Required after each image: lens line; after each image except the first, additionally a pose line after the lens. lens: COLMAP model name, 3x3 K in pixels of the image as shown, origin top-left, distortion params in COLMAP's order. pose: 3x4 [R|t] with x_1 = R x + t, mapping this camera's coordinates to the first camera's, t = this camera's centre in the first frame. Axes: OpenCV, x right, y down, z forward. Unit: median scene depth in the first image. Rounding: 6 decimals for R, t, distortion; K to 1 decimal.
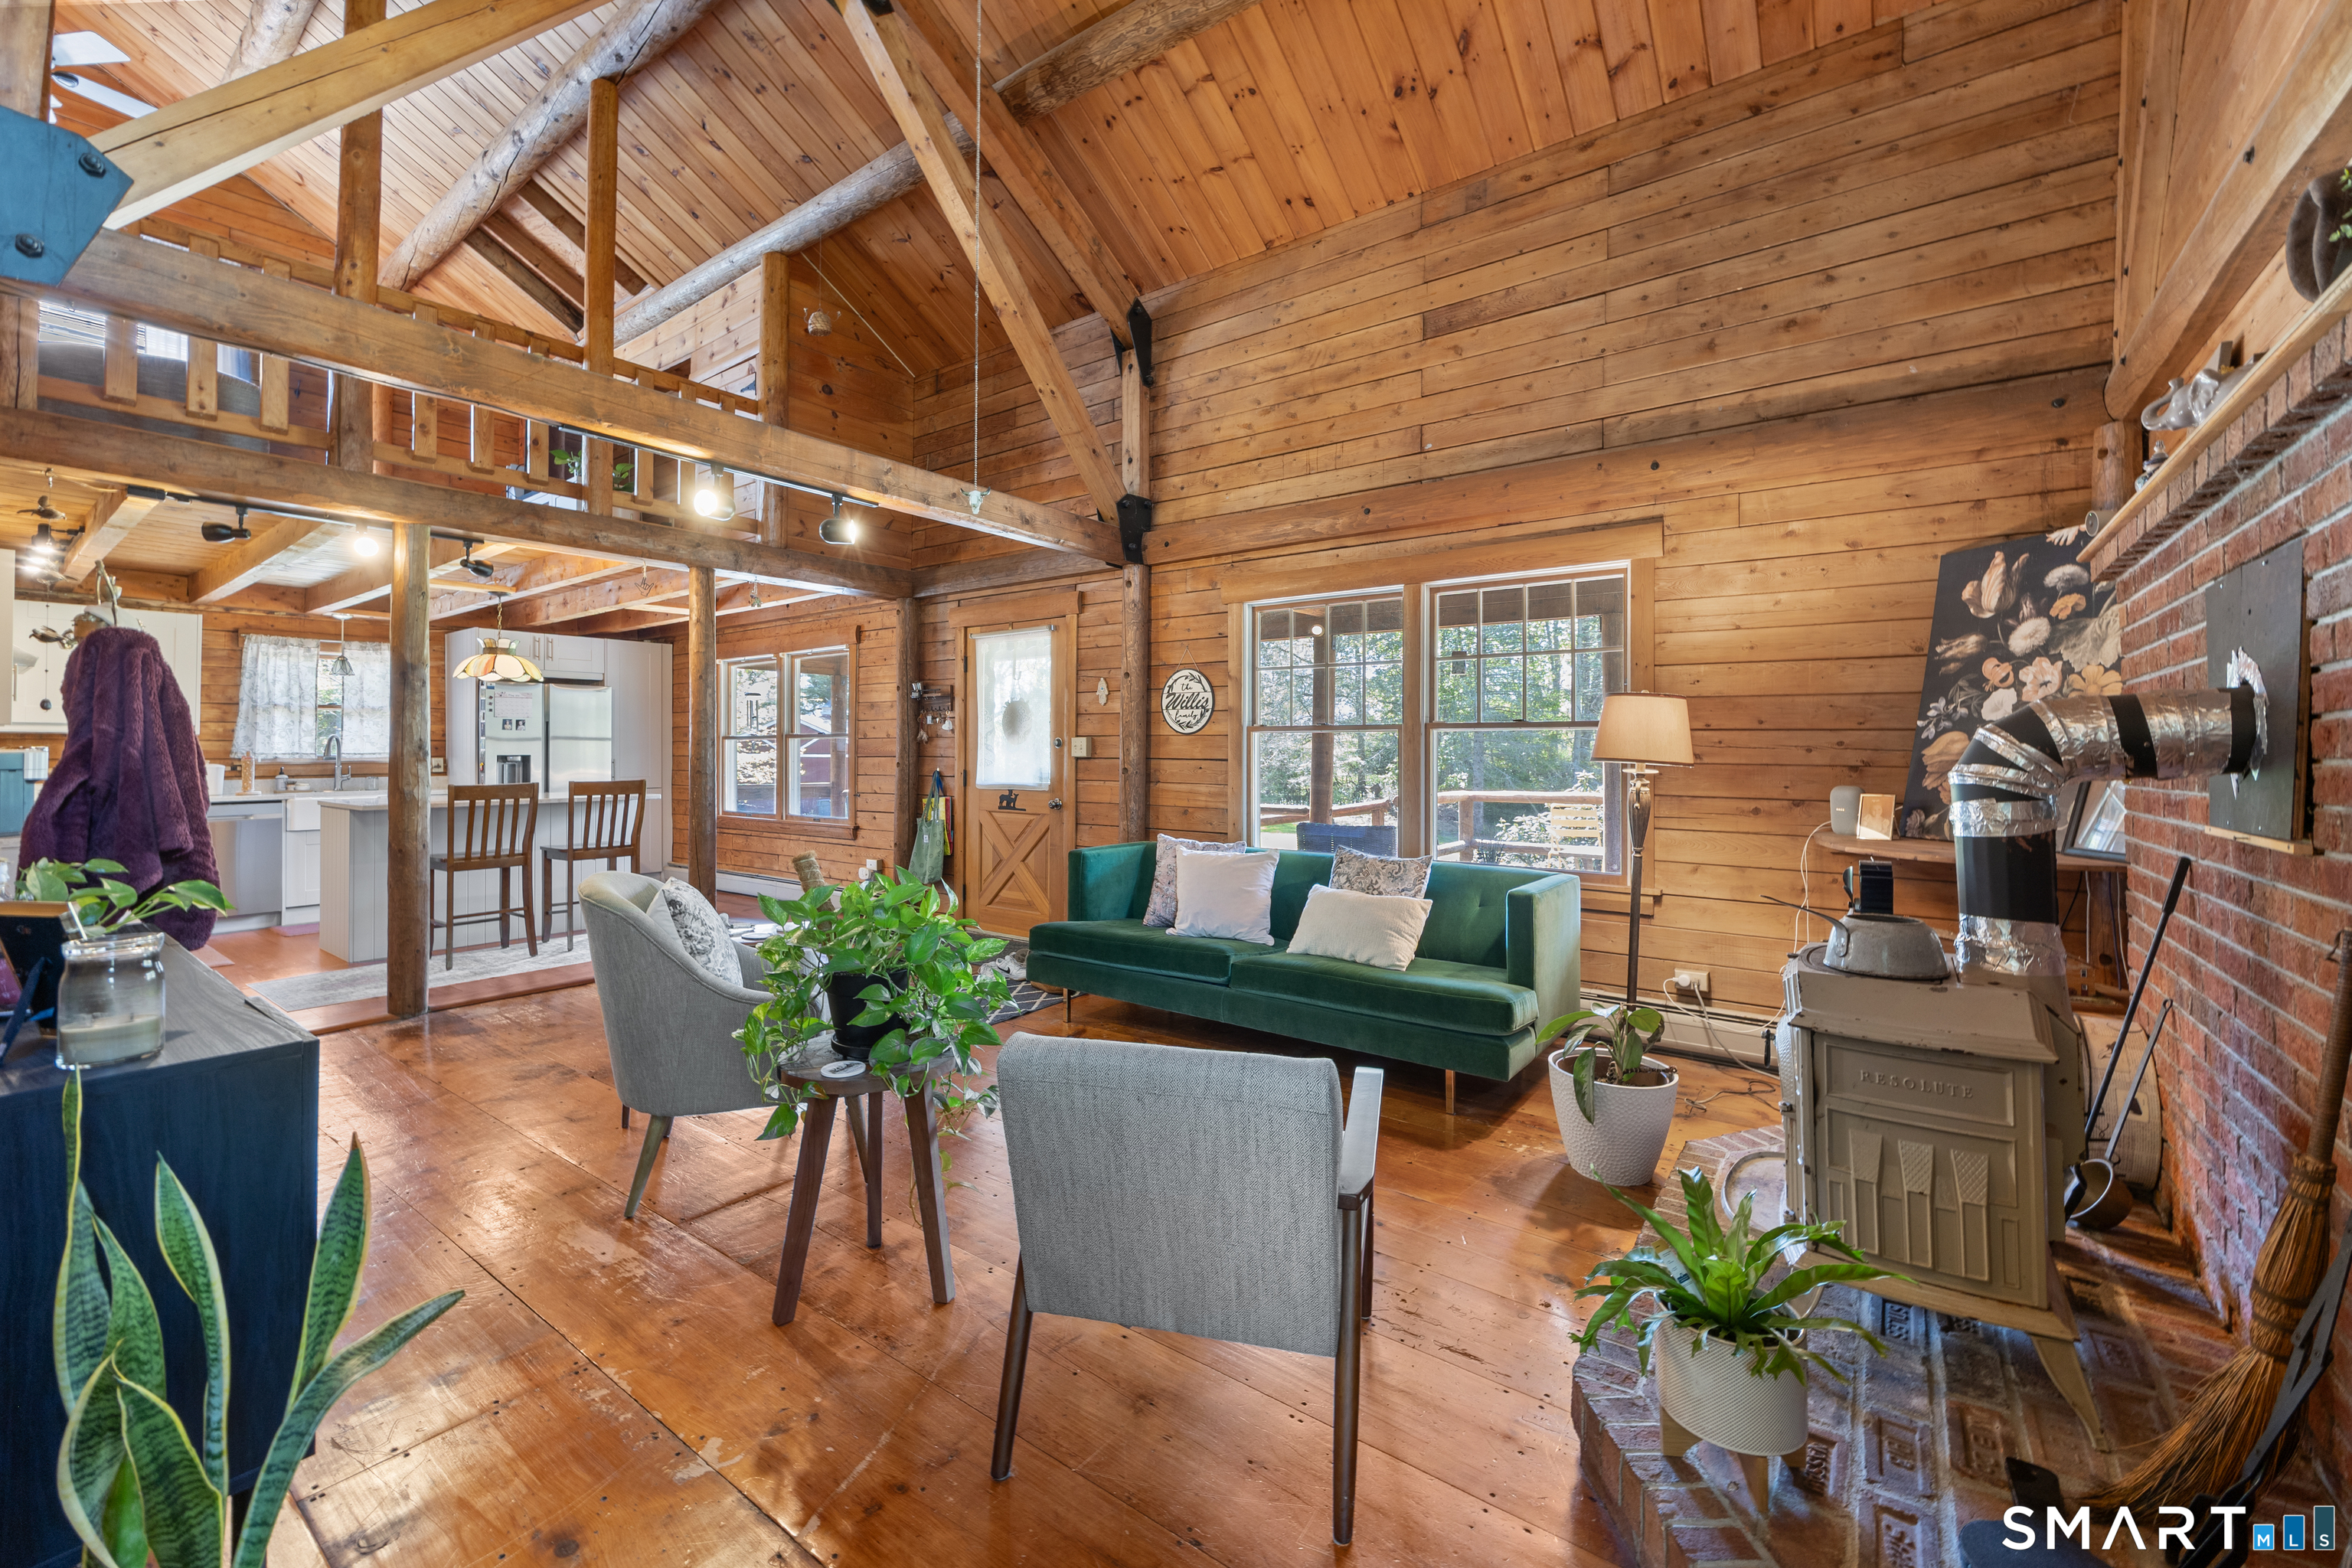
lens RADIAL K [[945.5, 0, 1202.5], [0, 945.5, 734.9], [0, 0, 1]] dist [-0.001225, -0.000235]
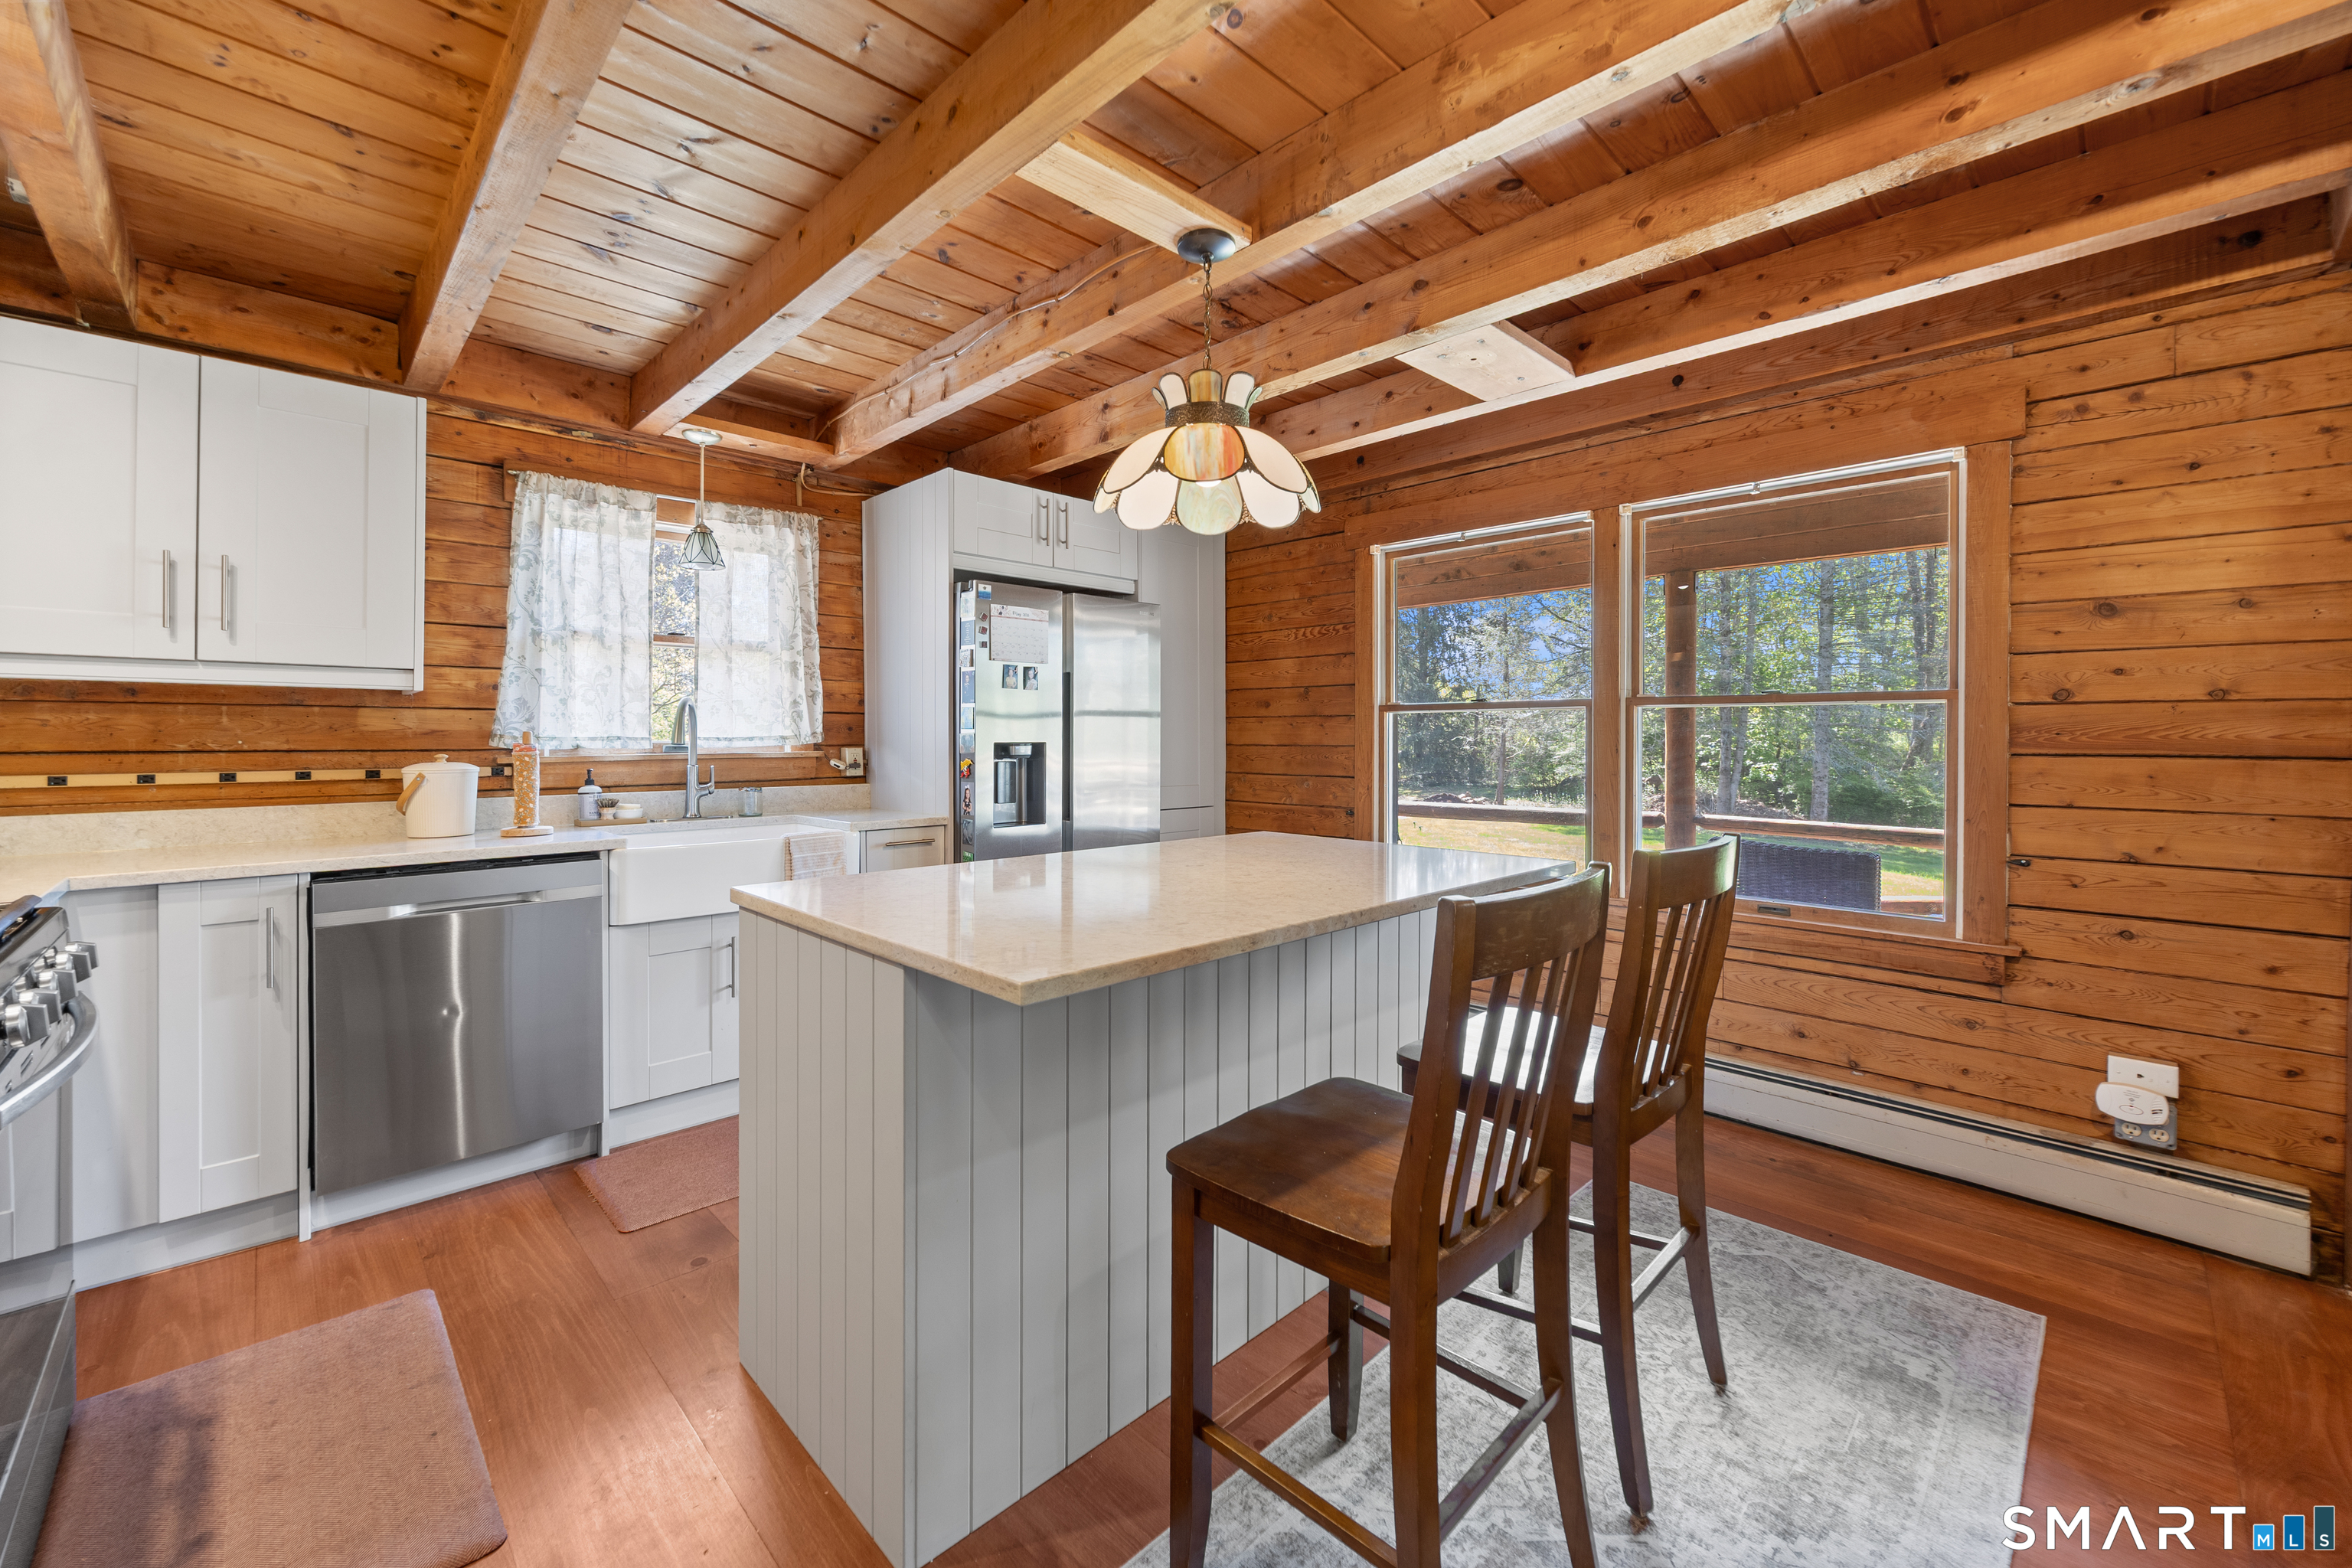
lens RADIAL K [[945.5, 0, 1202.5], [0, 945.5, 734.9], [0, 0, 1]] dist [-0.001225, -0.000235]
pose [[0.987460, 0.004996, -0.157791, -0.610918], [-0.002572, 0.999876, 0.015559, 0.010199], [0.157849, -0.014958, 0.987350, 0.596628]]
